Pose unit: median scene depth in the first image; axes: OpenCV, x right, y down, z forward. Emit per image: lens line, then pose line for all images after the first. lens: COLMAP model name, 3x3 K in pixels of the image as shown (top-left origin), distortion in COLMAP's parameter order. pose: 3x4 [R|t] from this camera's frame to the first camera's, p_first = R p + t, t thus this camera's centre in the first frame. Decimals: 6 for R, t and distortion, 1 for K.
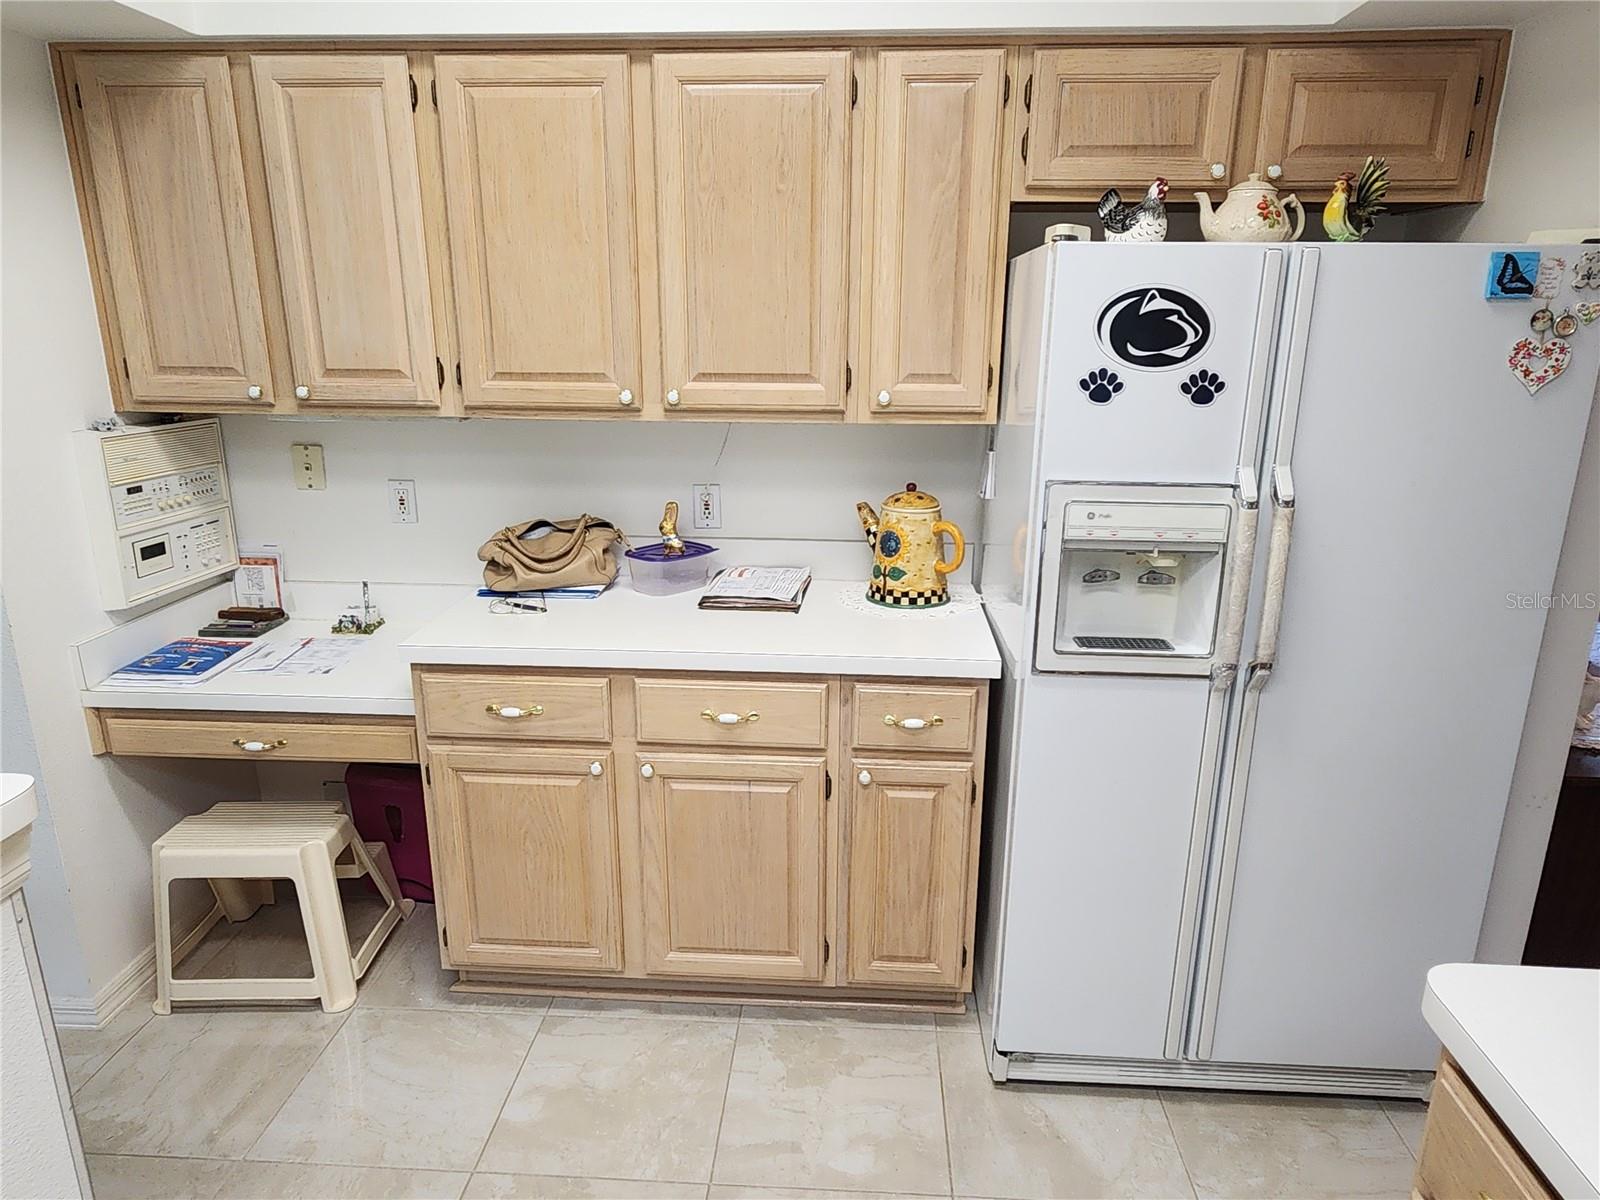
lens RADIAL K [[1021.5, 0, 802.9], [0, 1021.5, 611.4], [0, 0, 1]] dist [0.007760, -0.008668]
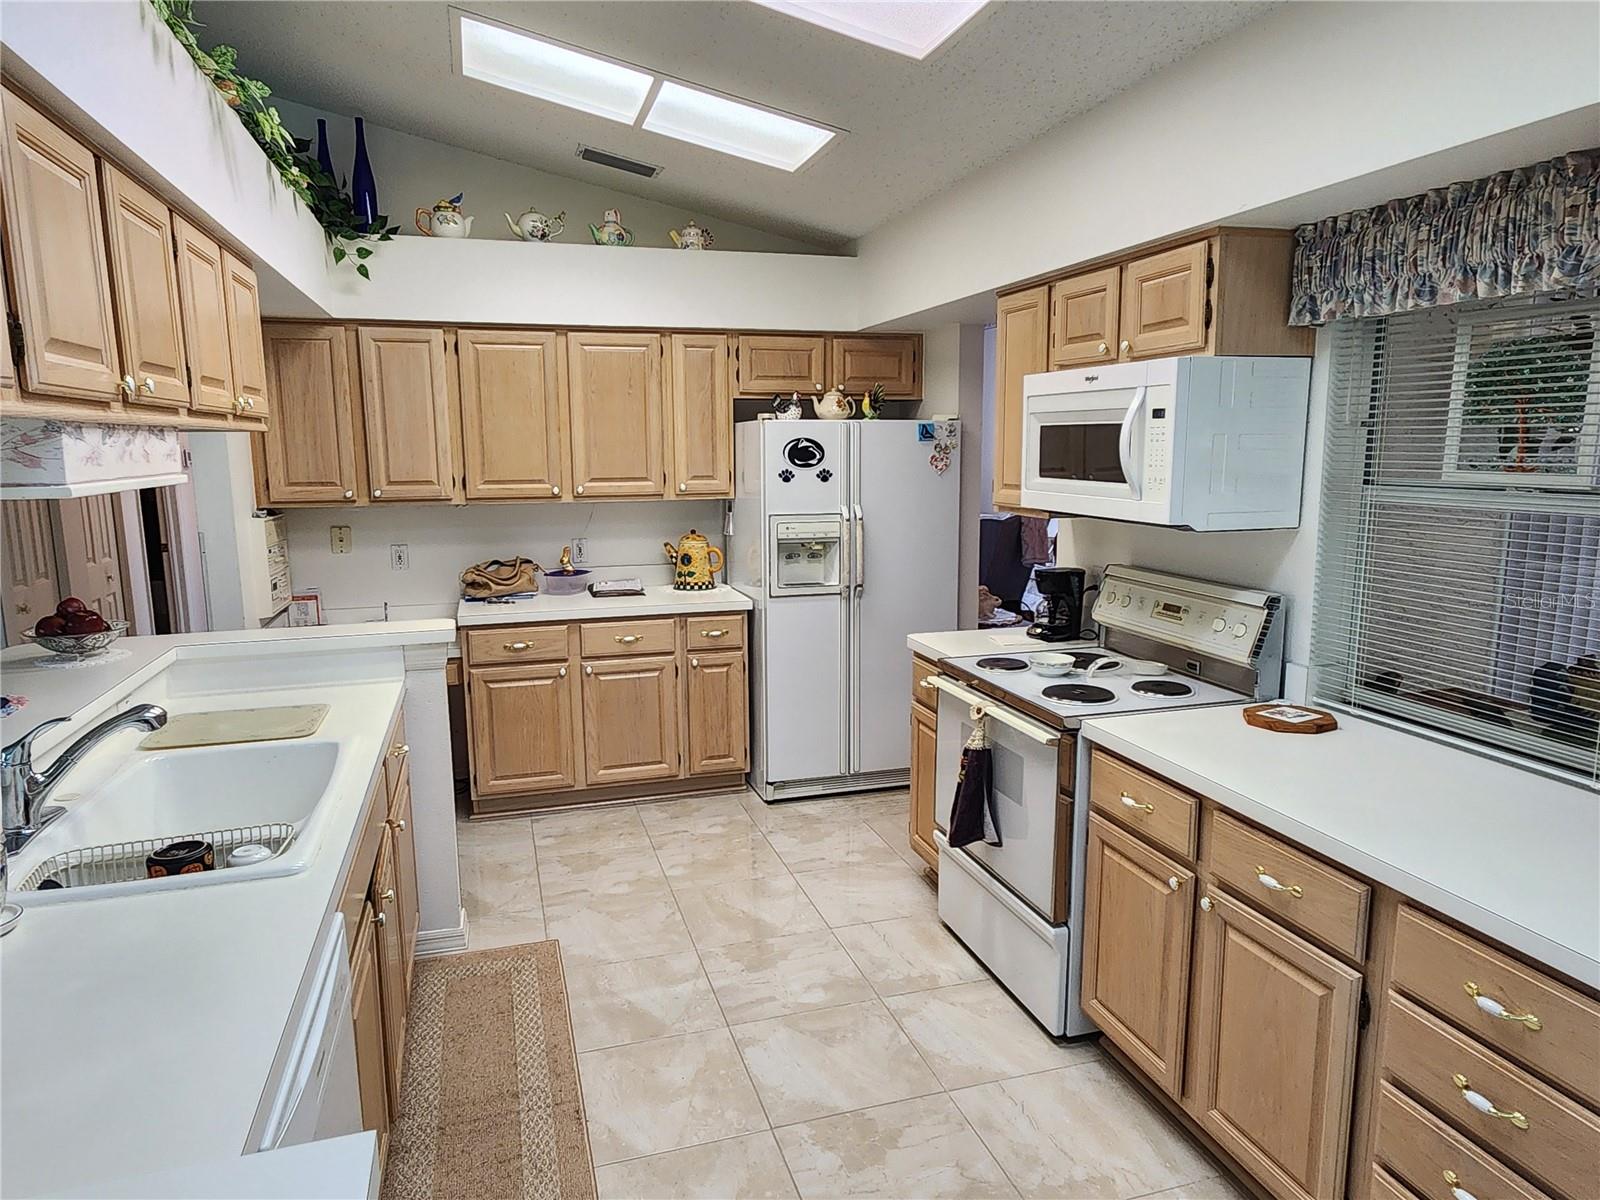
lens RADIAL K [[1021.5, 0, 796.4], [0, 1021.5, 613.4], [0, 0, 1]] dist [0.007760, -0.008668]
pose [[0.938184, -0.070208, 0.338943, -0.447005], [0.108870, 0.989369, -0.096414, 0.285804], [-0.328570, 0.127355, 0.935854, -1.046698]]
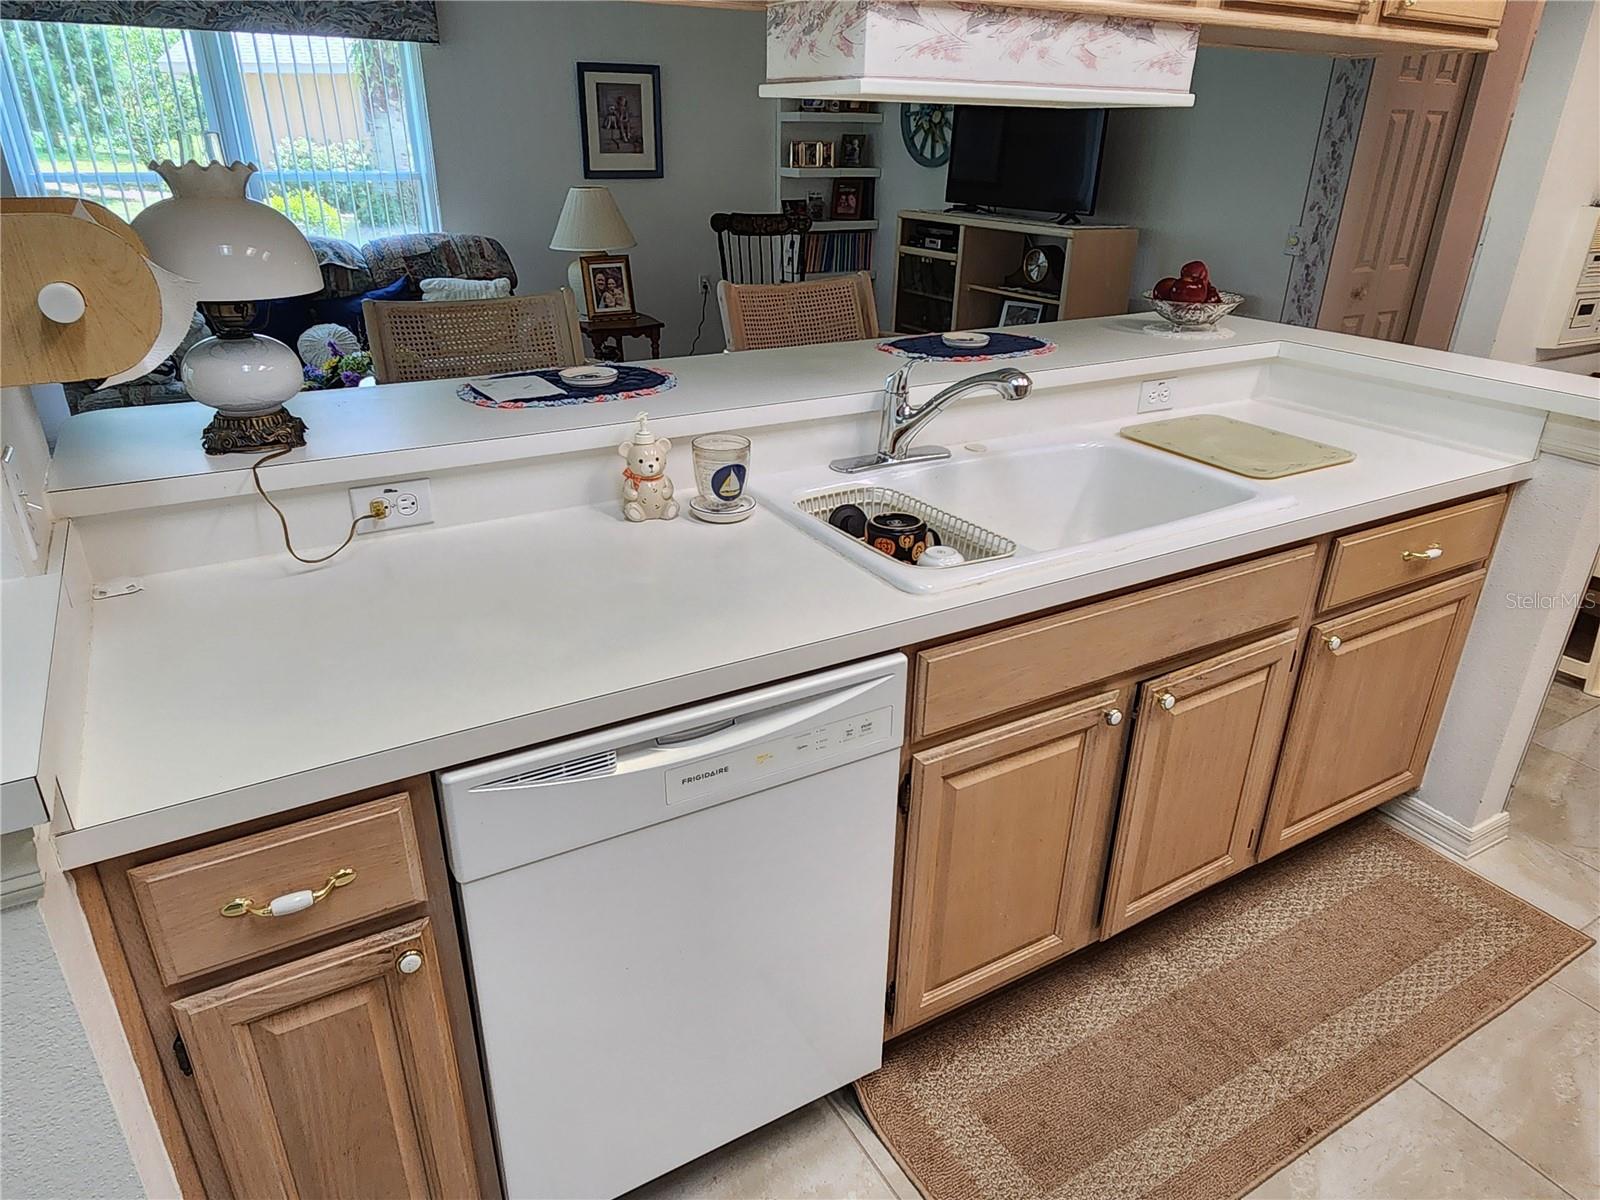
lens RADIAL K [[1021.5, 0, 802.1], [0, 1021.5, 616.1], [0, 0, 1]] dist [0.007760, -0.008668]
pose [[0.558903, 0.357004, -0.748449, -0.100830], [-0.241580, 0.933528, 0.264886, 0.222989], [0.793263, 0.032765, 0.607996, -0.613742]]
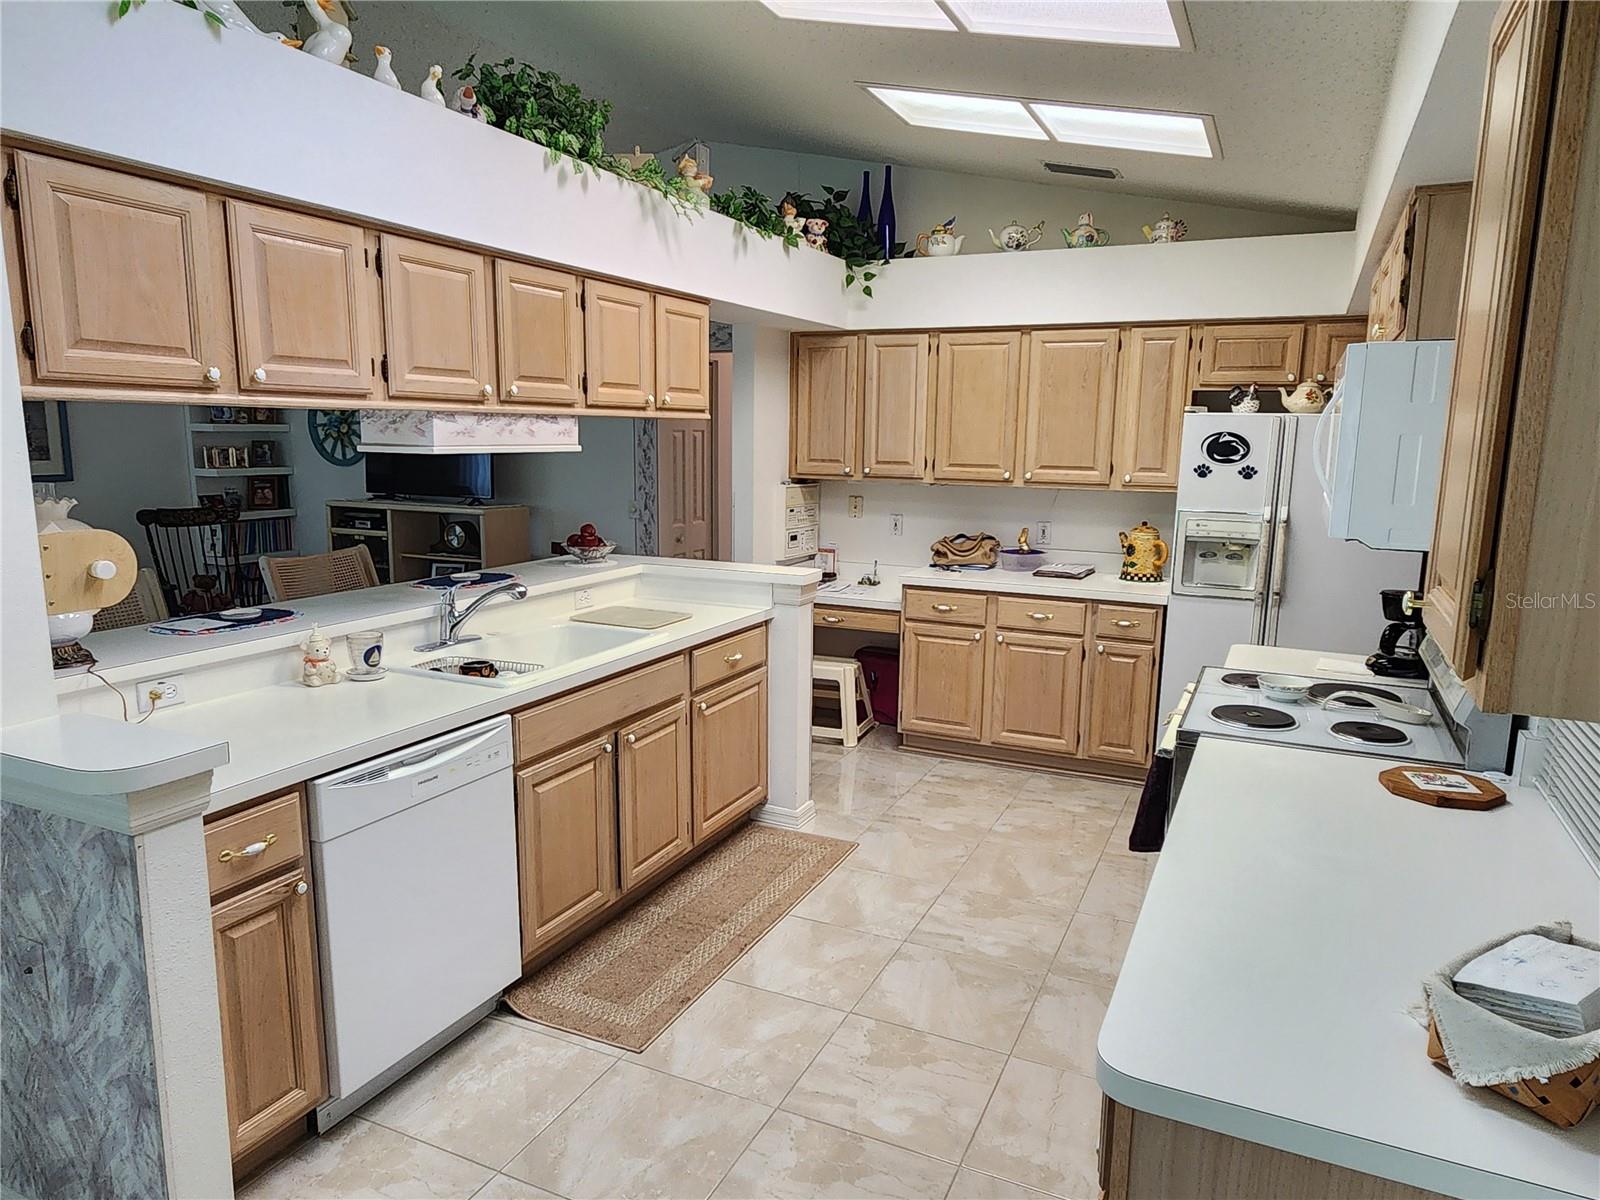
lens RADIAL K [[1021.5, 0, 800.3], [0, 1021.5, 608.7], [0, 0, 1]] dist [0.007760, -0.008668]
pose [[0.927733, 0.071045, -0.366421, 0.256198], [-0.111368, 0.989688, -0.090080, 0.341431], [0.356243, 0.124377, 0.926078, -1.233434]]
